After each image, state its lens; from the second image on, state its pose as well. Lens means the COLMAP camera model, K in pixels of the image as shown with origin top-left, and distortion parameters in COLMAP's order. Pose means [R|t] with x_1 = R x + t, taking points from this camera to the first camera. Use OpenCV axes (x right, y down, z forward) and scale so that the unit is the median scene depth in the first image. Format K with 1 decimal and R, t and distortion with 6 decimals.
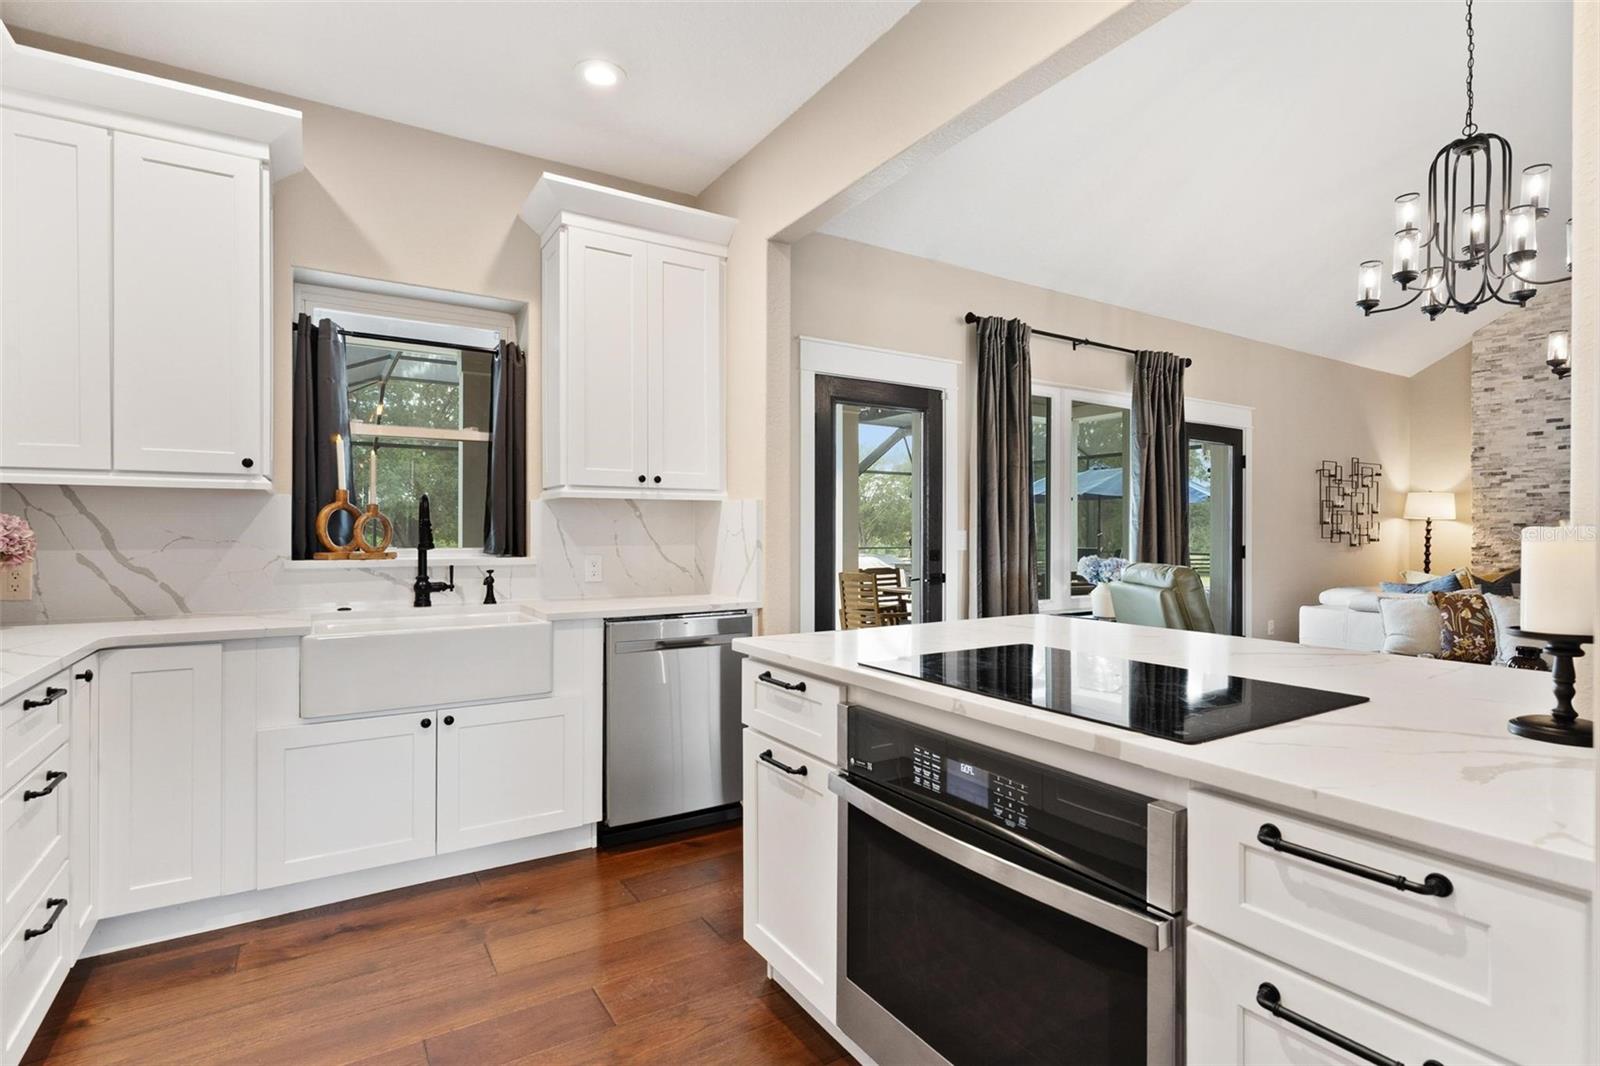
lens RADIAL K [[774.3, 0, 794.8], [0, 774.3, 535.2], [0, 0, 1]] dist [0.000904, 0.000235]
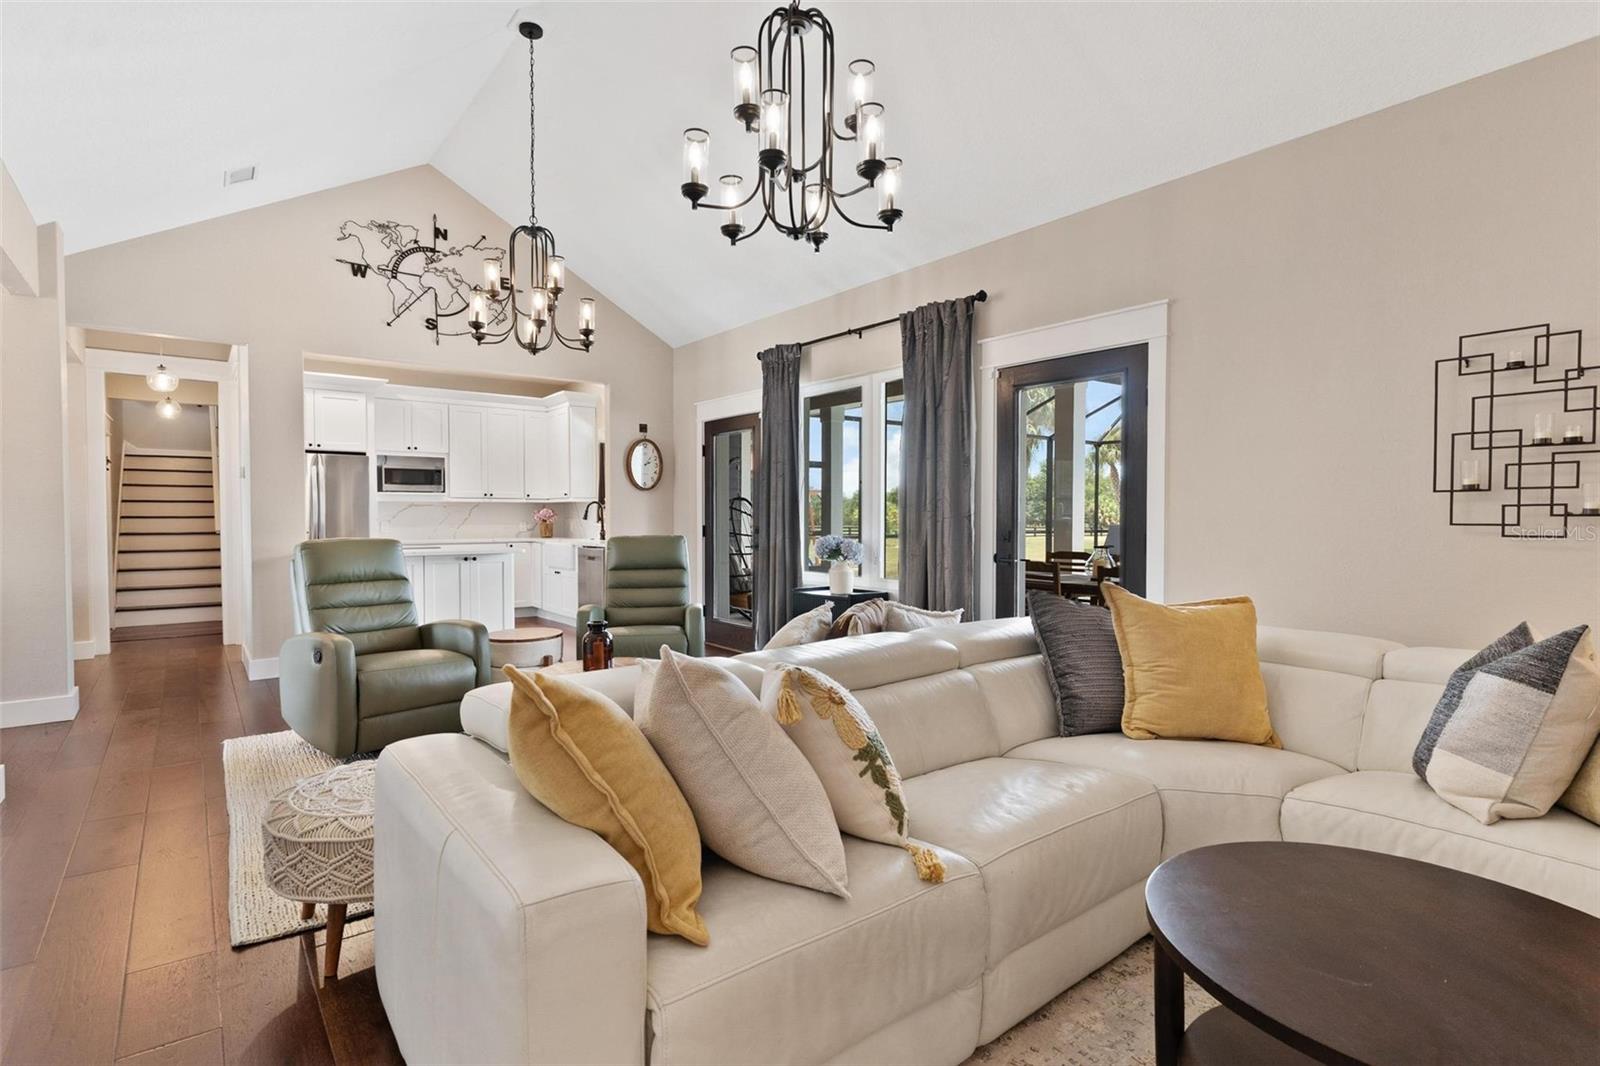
lens RADIAL K [[774.3, 0, 787.3], [0, 774.3, 534.8], [0, 0, 1]] dist [0.000904, 0.000235]
pose [[0.101133, 0.024472, -0.994572, 2.281522], [-0.003912, 0.999699, 0.024201, 0.000380], [0.994865, 0.001443, 0.101199, 1.304141]]
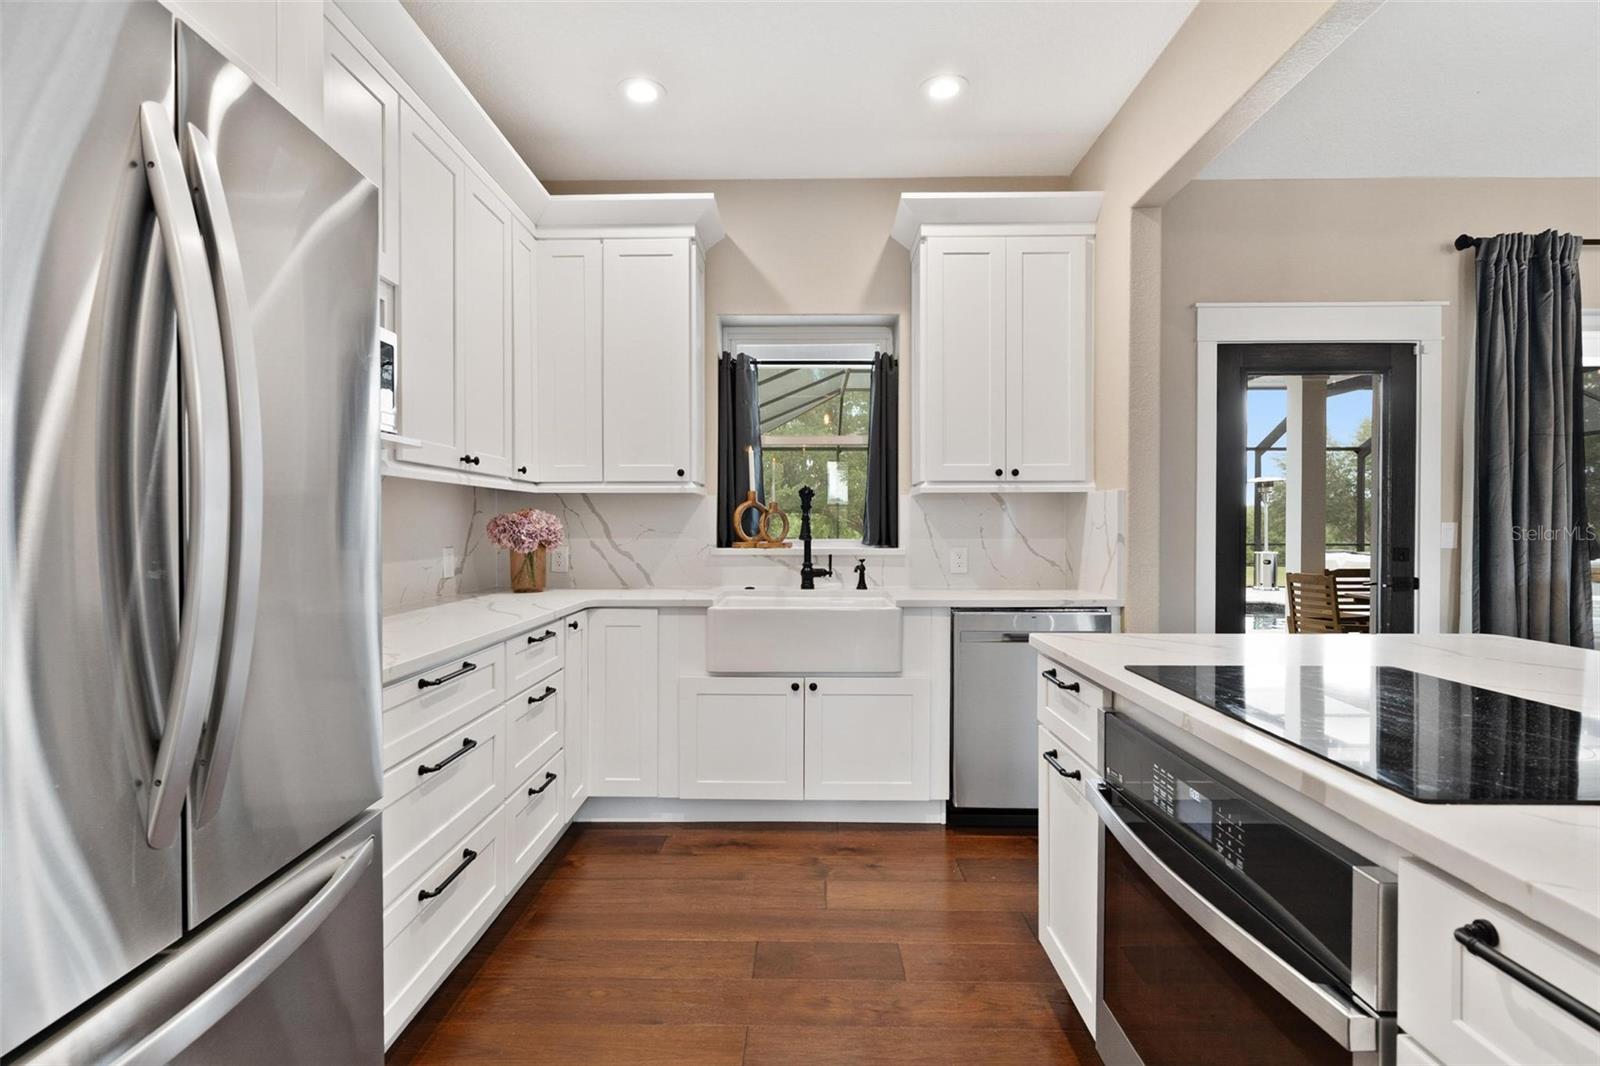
lens RADIAL K [[774.3, 0, 797.7], [0, 774.3, 535.7], [0, 0, 1]] dist [0.000904, 0.000235]
pose [[0.839763, 0.005924, -0.542921, 0.133736], [-0.000760, 0.999952, 0.009734, 0.000036], [0.542953, -0.007762, 0.839727, 0.008107]]
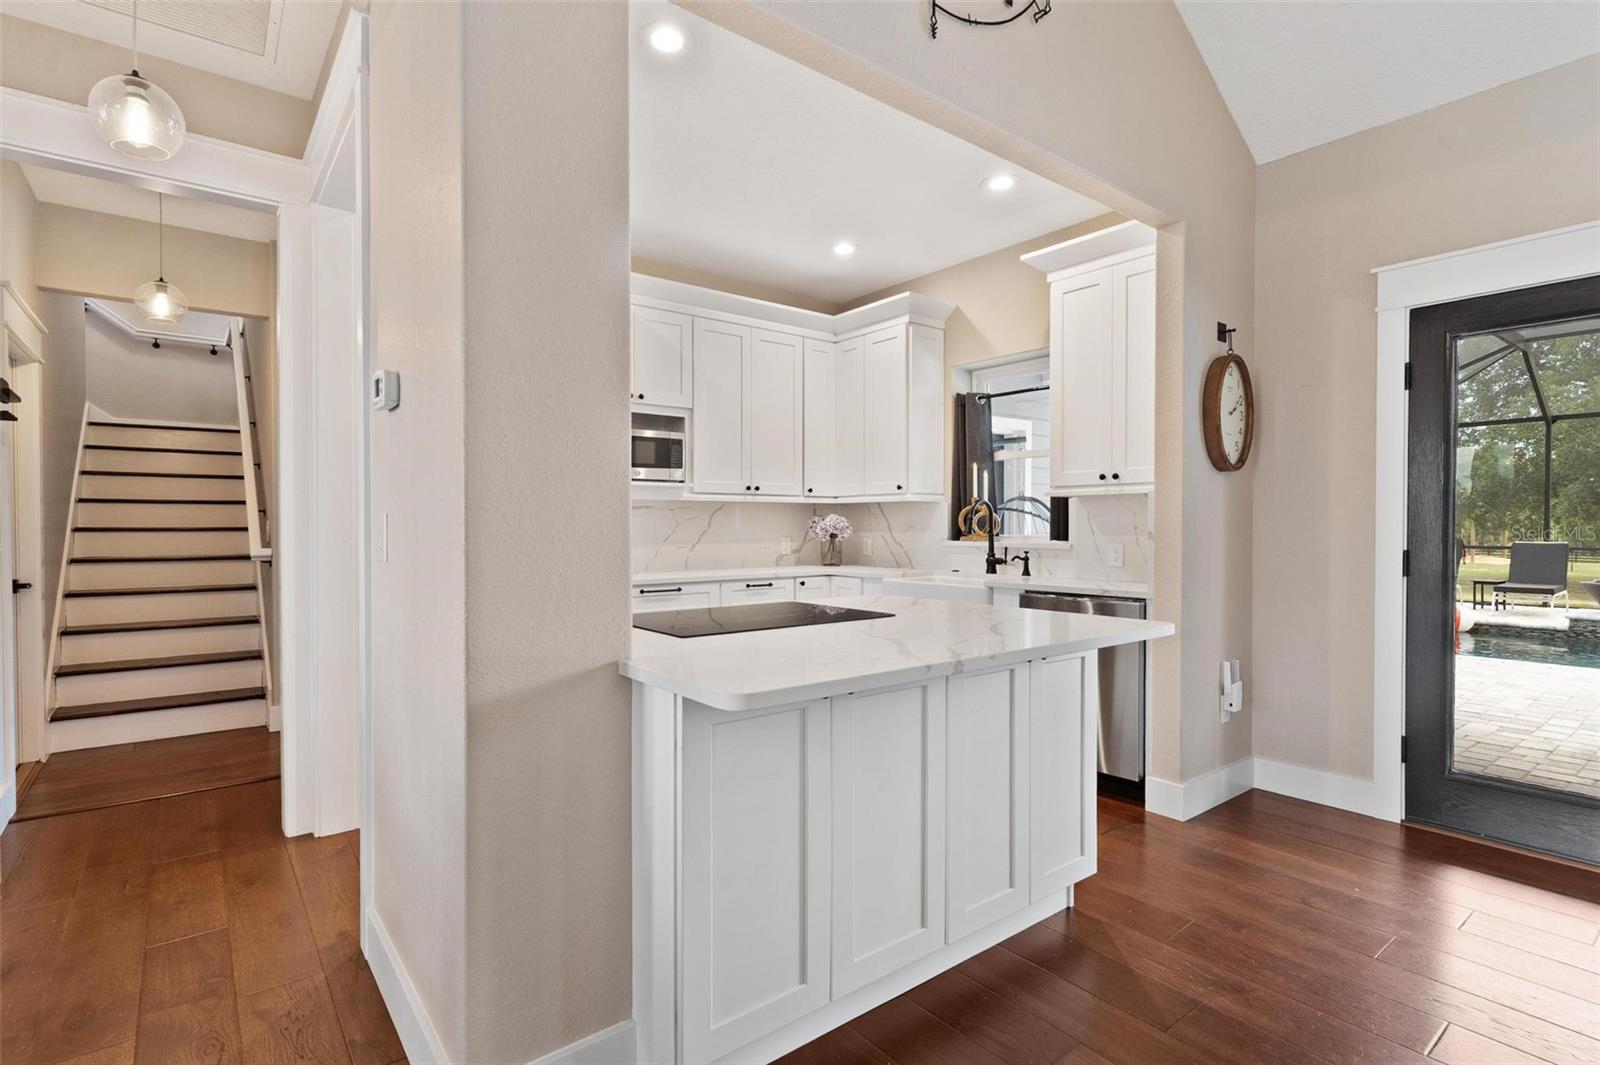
lens RADIAL K [[774.3, 0, 798.0], [0, 774.3, 534.7], [0, 0, 1]] dist [0.000904, 0.000235]
pose [[0.111058, 0.011266, -0.993750, 0.905657], [-0.003342, 0.999934, 0.010963, 0.001574], [0.993808, 0.002104, 0.111089, 0.433562]]
